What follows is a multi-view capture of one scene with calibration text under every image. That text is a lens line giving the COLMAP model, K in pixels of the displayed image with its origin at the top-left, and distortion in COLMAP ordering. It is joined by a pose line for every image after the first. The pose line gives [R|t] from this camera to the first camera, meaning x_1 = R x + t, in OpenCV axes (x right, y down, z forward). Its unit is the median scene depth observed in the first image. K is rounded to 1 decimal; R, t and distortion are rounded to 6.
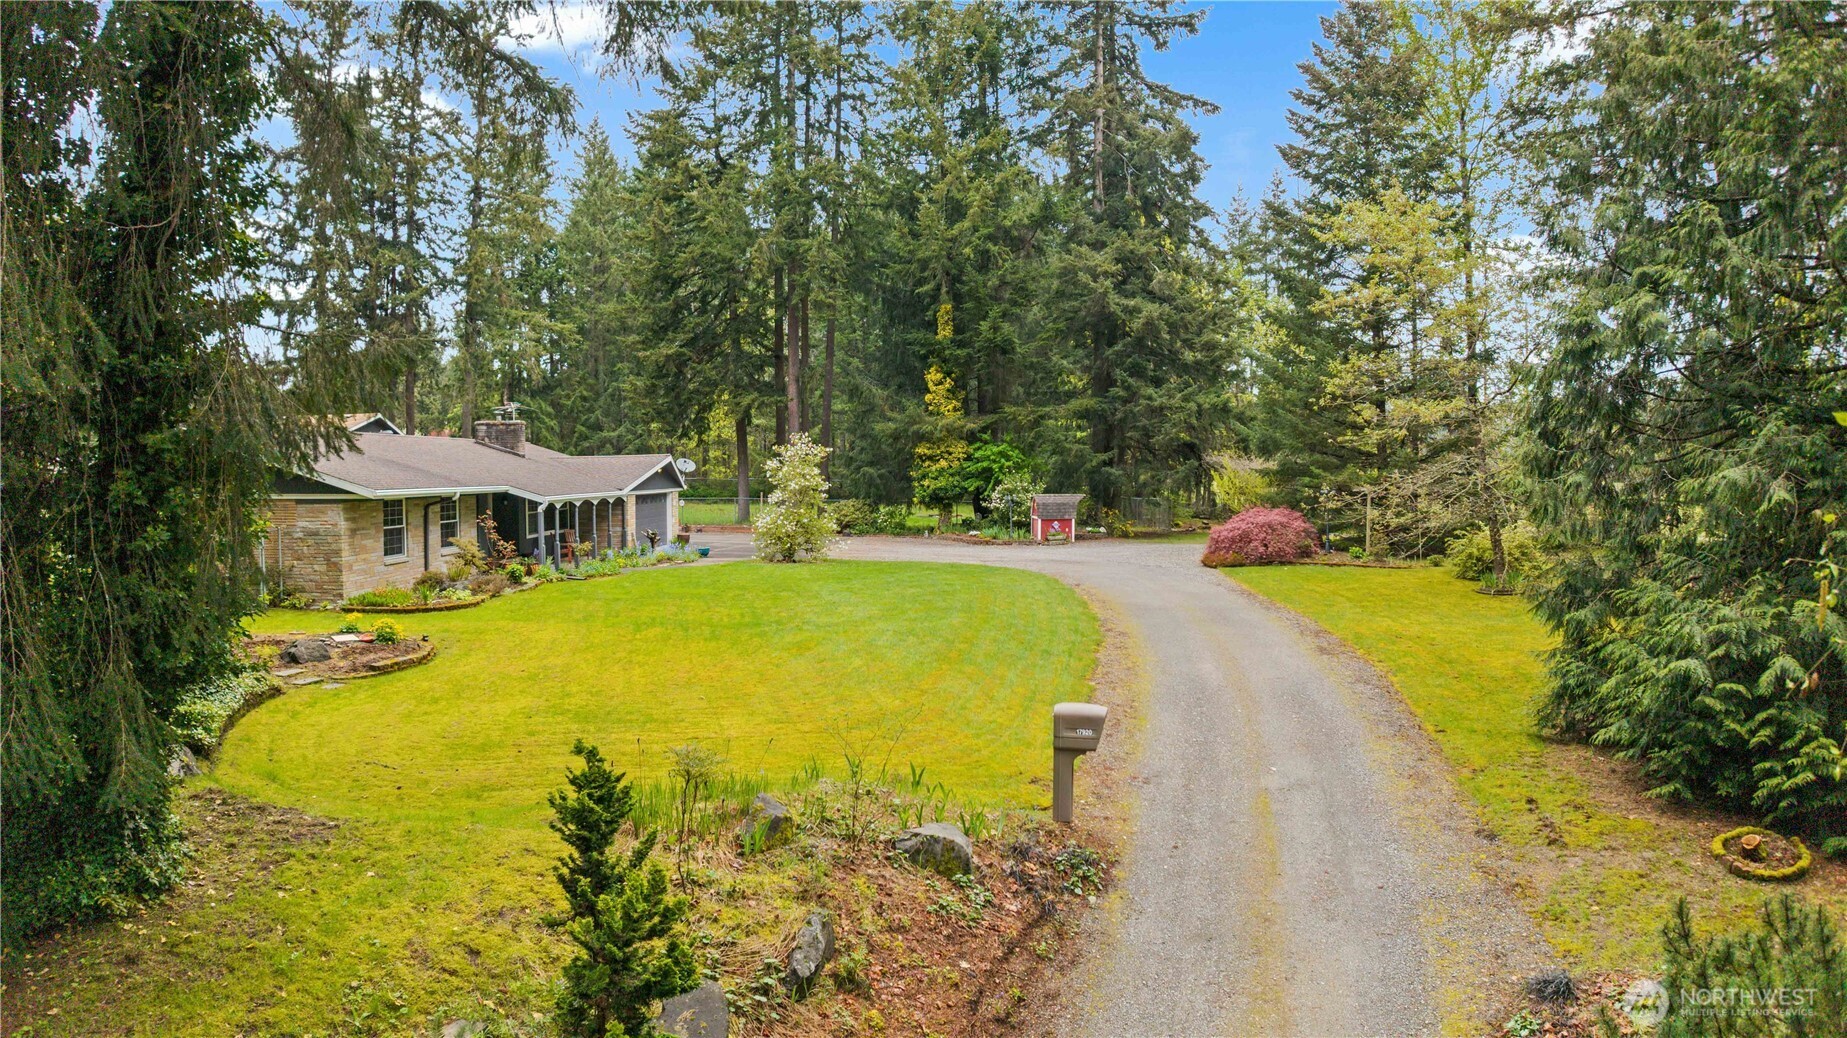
lens RADIAL K [[1110.1, 0, 920.1], [0, 1110.1, 501.8], [0, 0, 1]] dist [-0.001818, -0.000183]
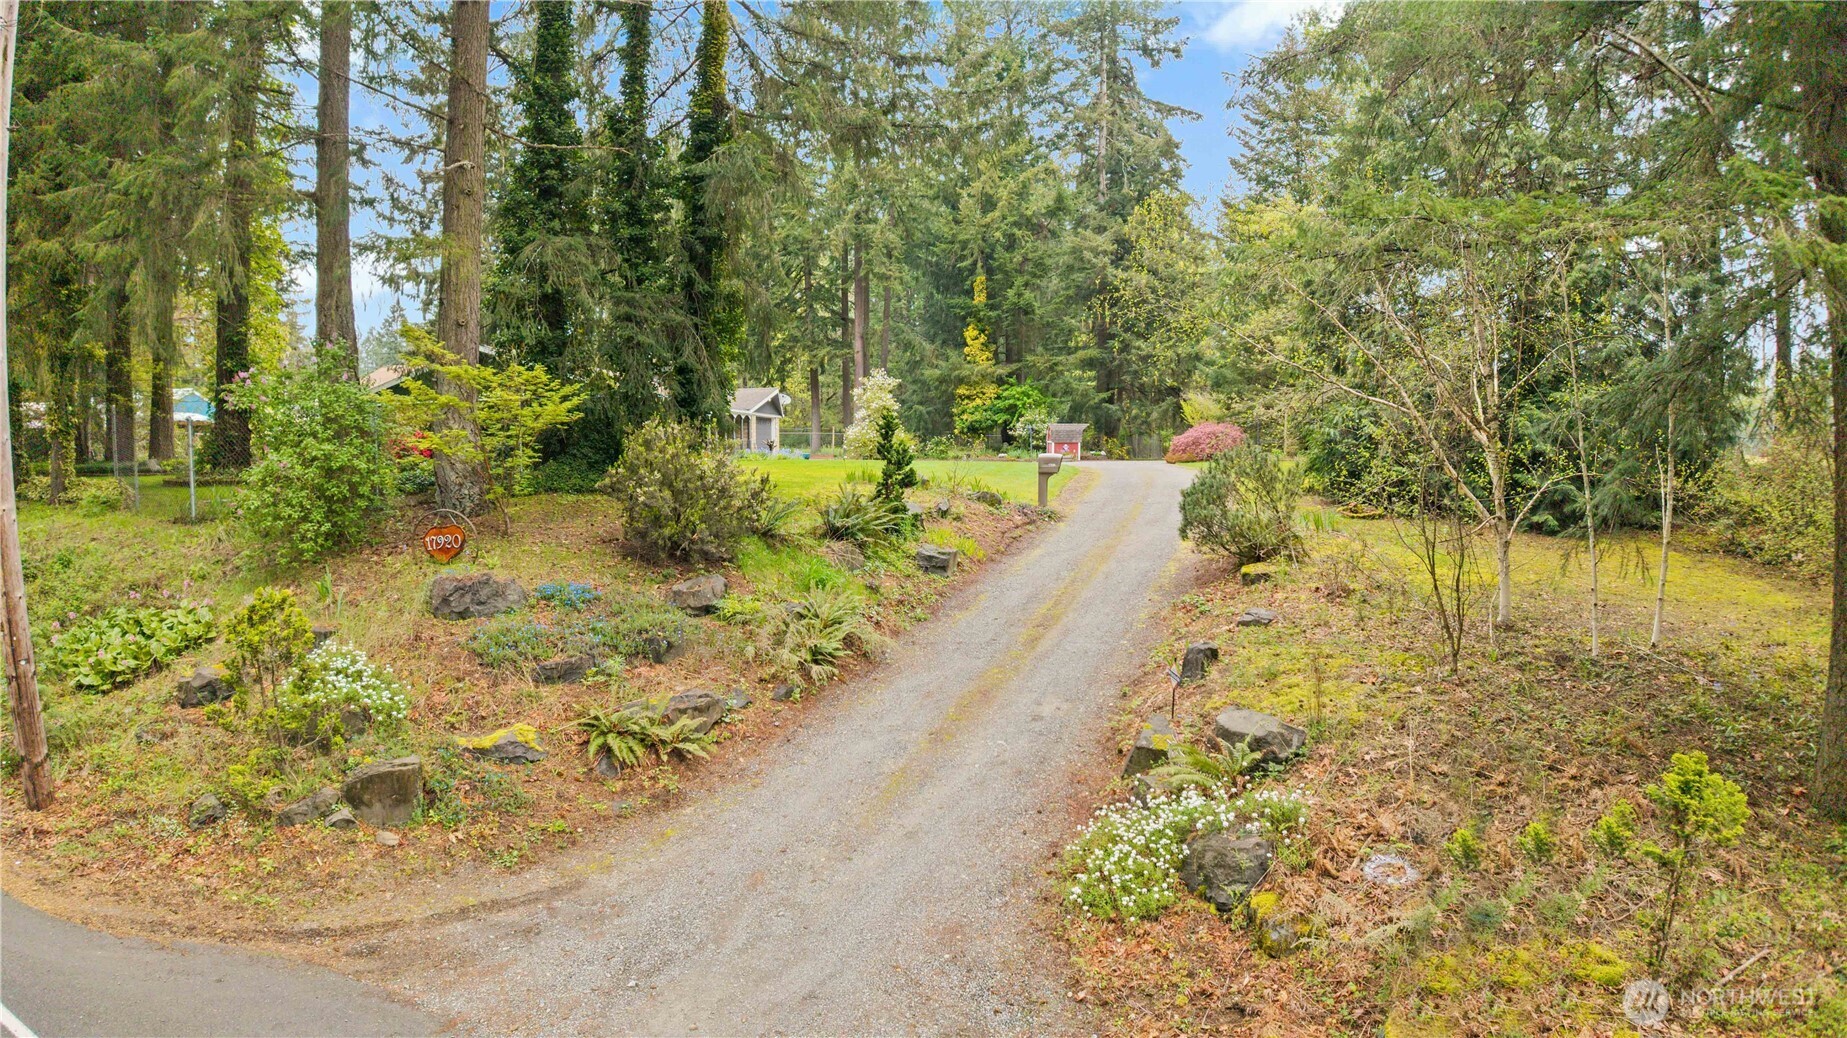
lens RADIAL K [[1110.1, 0, 920.1], [0, 1110.1, 501.8], [0, 0, 1]] dist [-0.001818, -0.000183]
pose [[0.999688, 0.001830, -0.024910, -0.014403], [-0.001265, 0.999742, 0.022672, 0.053050], [0.024945, -0.022634, 0.999433, -0.286015]]
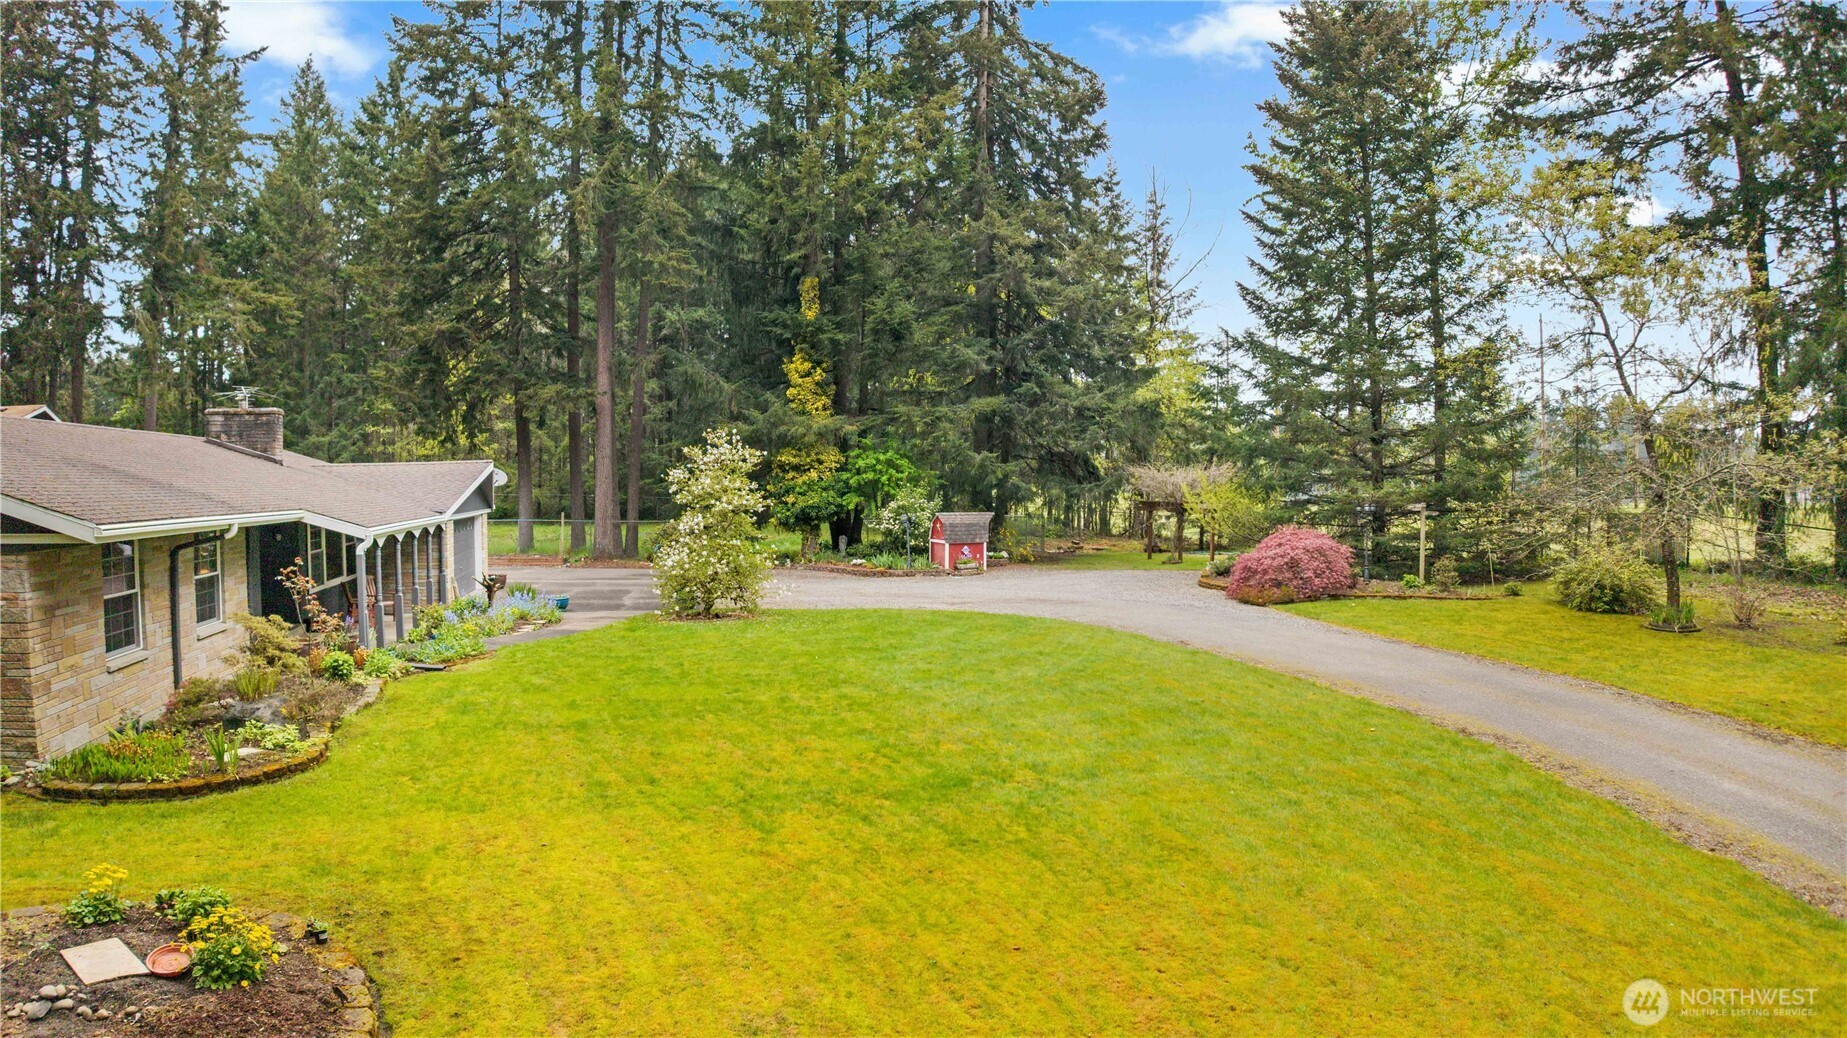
lens RADIAL K [[1096.2, 0, 923.5], [0, 1096.2, 519.0], [0, 0, 1]] dist [-0.107256, -0.000889]
pose [[0.958587, -0.009526, 0.284640, -0.130018], [0.008645, 0.999953, 0.004351, -0.005673], [-0.284668, -0.001710, 0.958625, 0.227237]]
